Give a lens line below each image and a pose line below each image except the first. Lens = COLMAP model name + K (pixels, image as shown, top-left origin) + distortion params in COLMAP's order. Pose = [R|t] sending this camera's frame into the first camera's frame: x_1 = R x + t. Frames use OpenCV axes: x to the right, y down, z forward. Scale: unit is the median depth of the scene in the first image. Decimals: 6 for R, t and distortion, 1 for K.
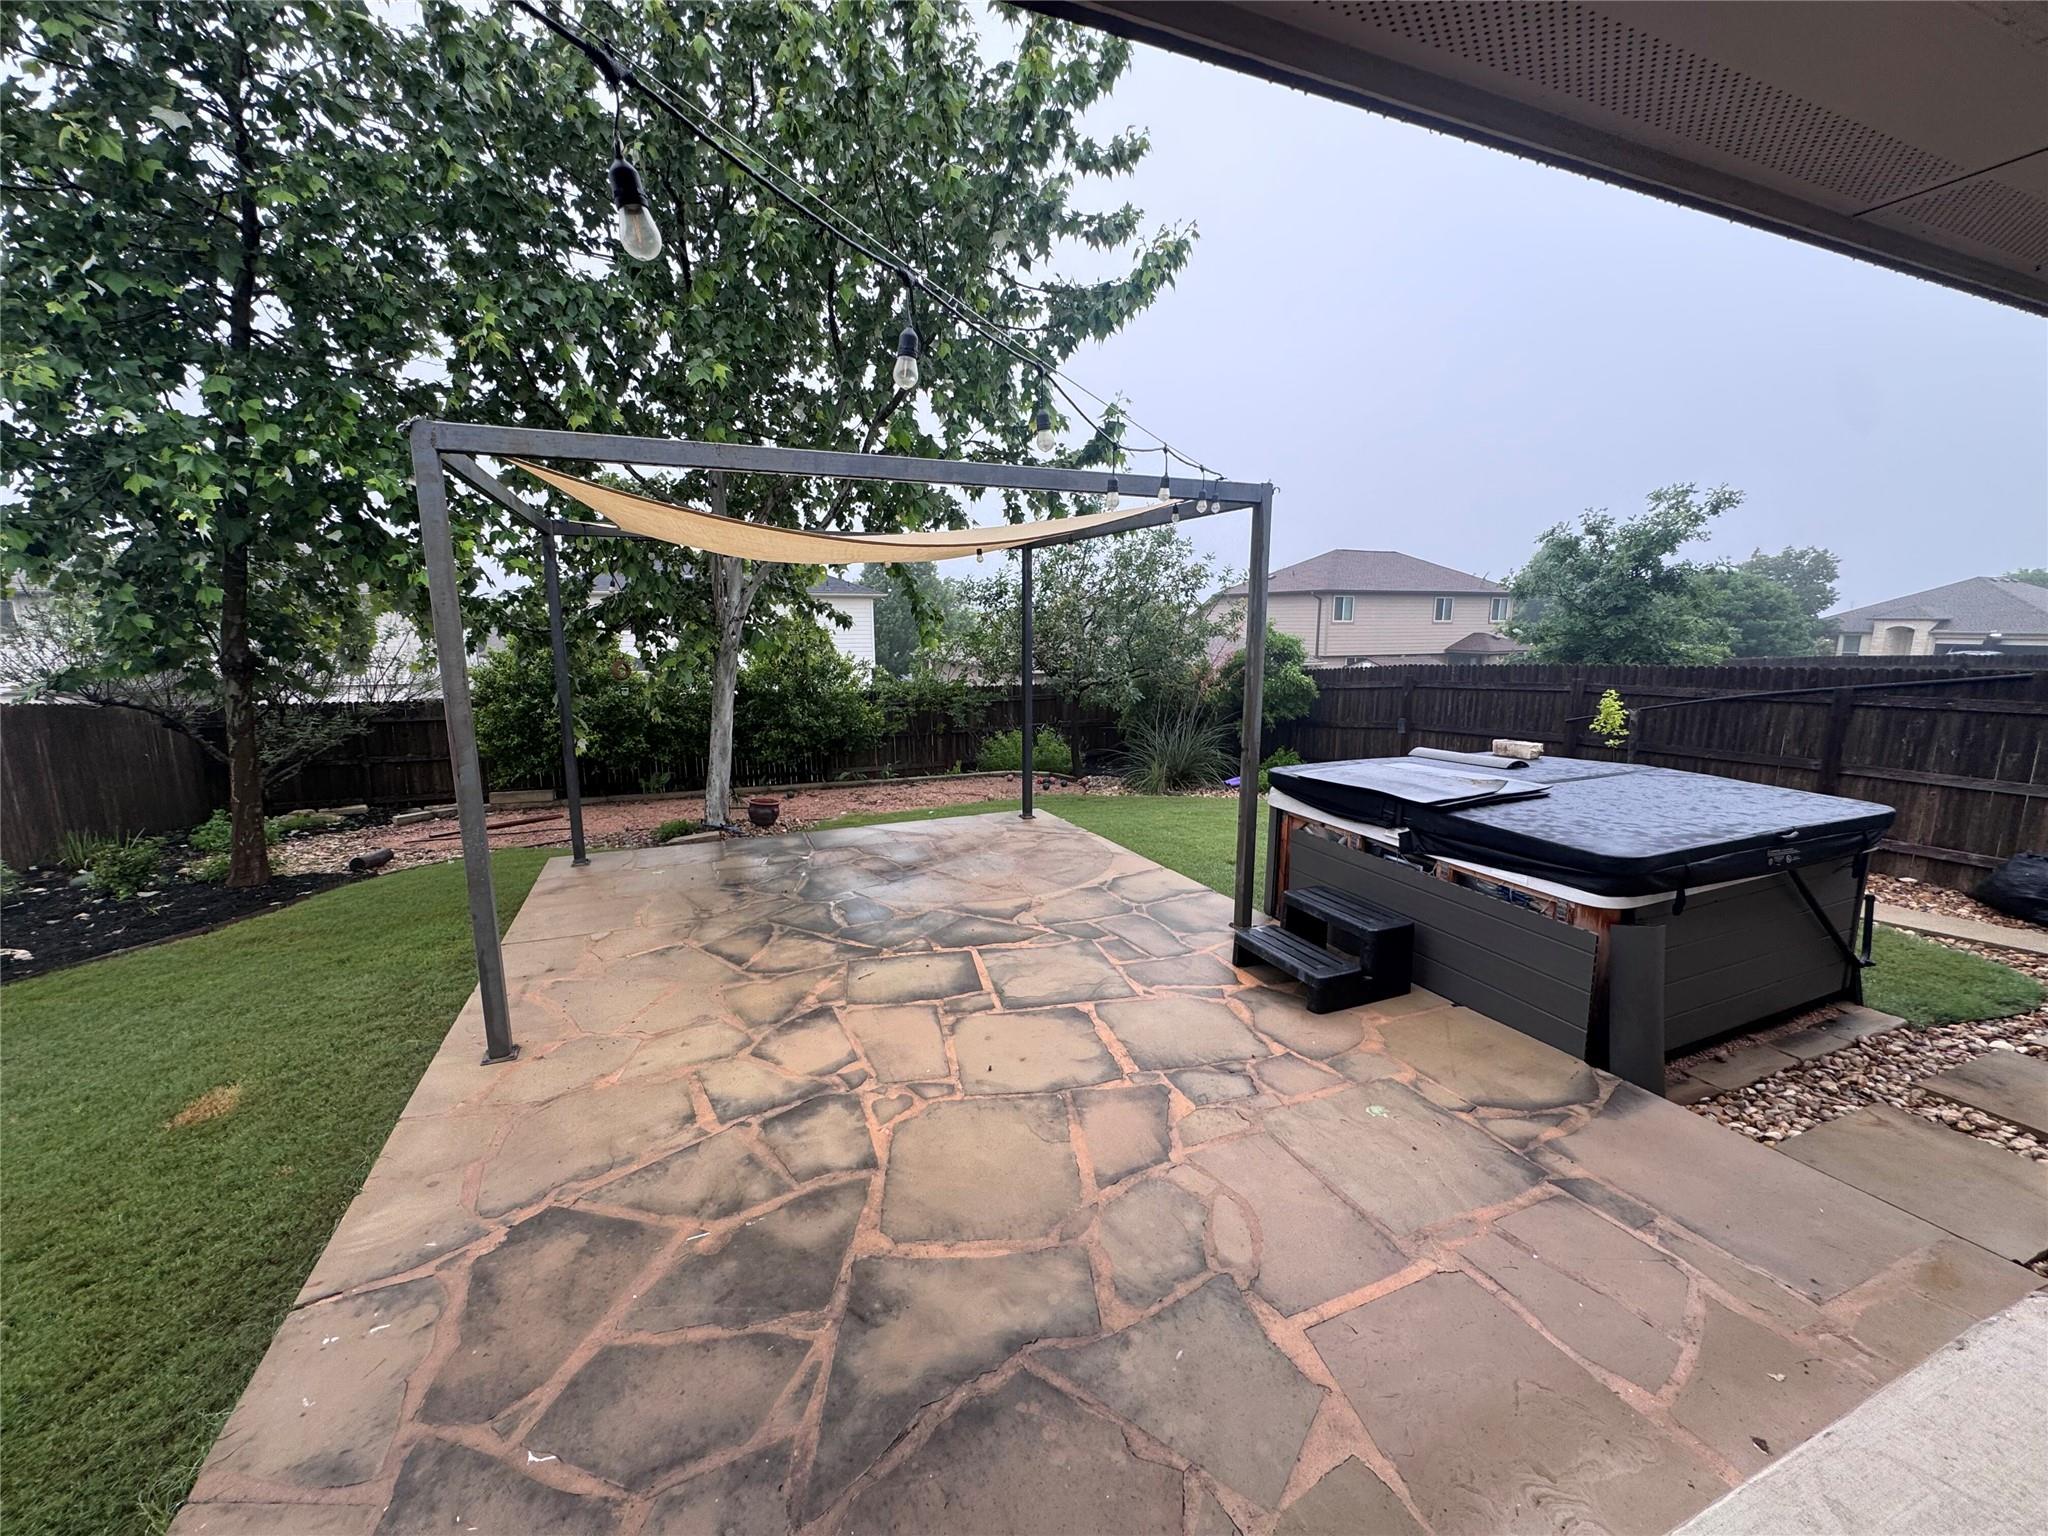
lens RADIAL K [[818.2, 0, 1025.3], [0, 818.2, 762.6], [0, 0, 1]] dist [-0.001481, 0.000385]
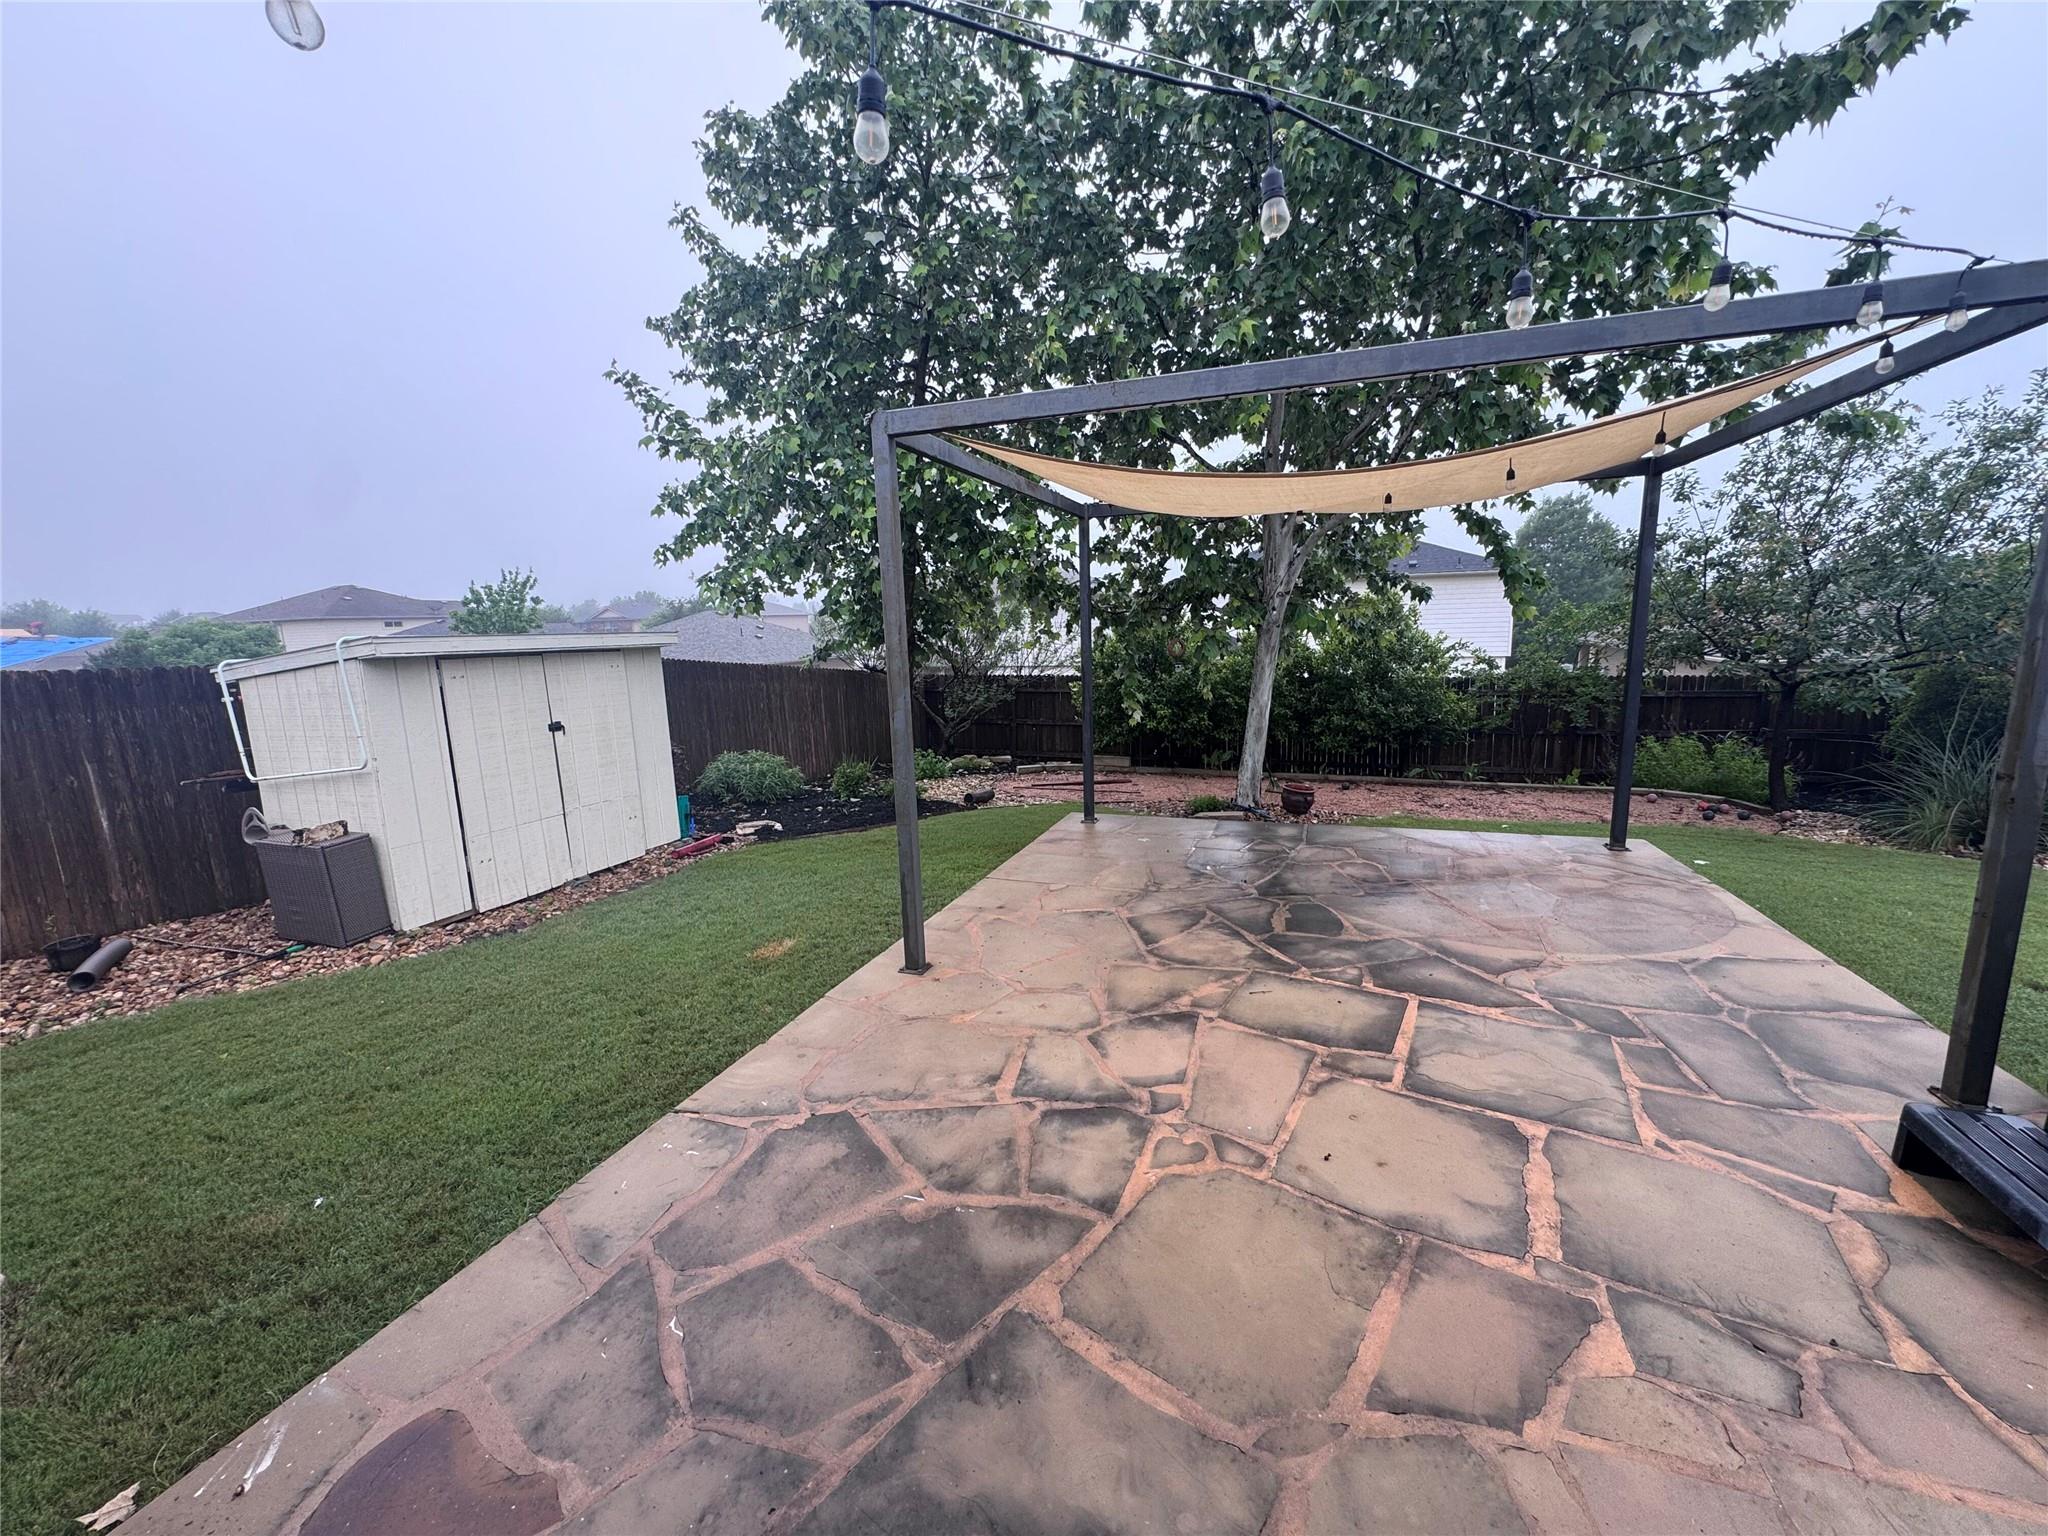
lens RADIAL K [[818.2, 0, 1025.3], [0, 818.2, 762.6], [0, 0, 1]] dist [-0.001481, 0.000385]
pose [[0.741020, 0.094578, -0.664789, 0.155494], [-0.086469, 0.995228, 0.045204, 0.006319], [0.665893, 0.023987, 0.745662, 0.188453]]
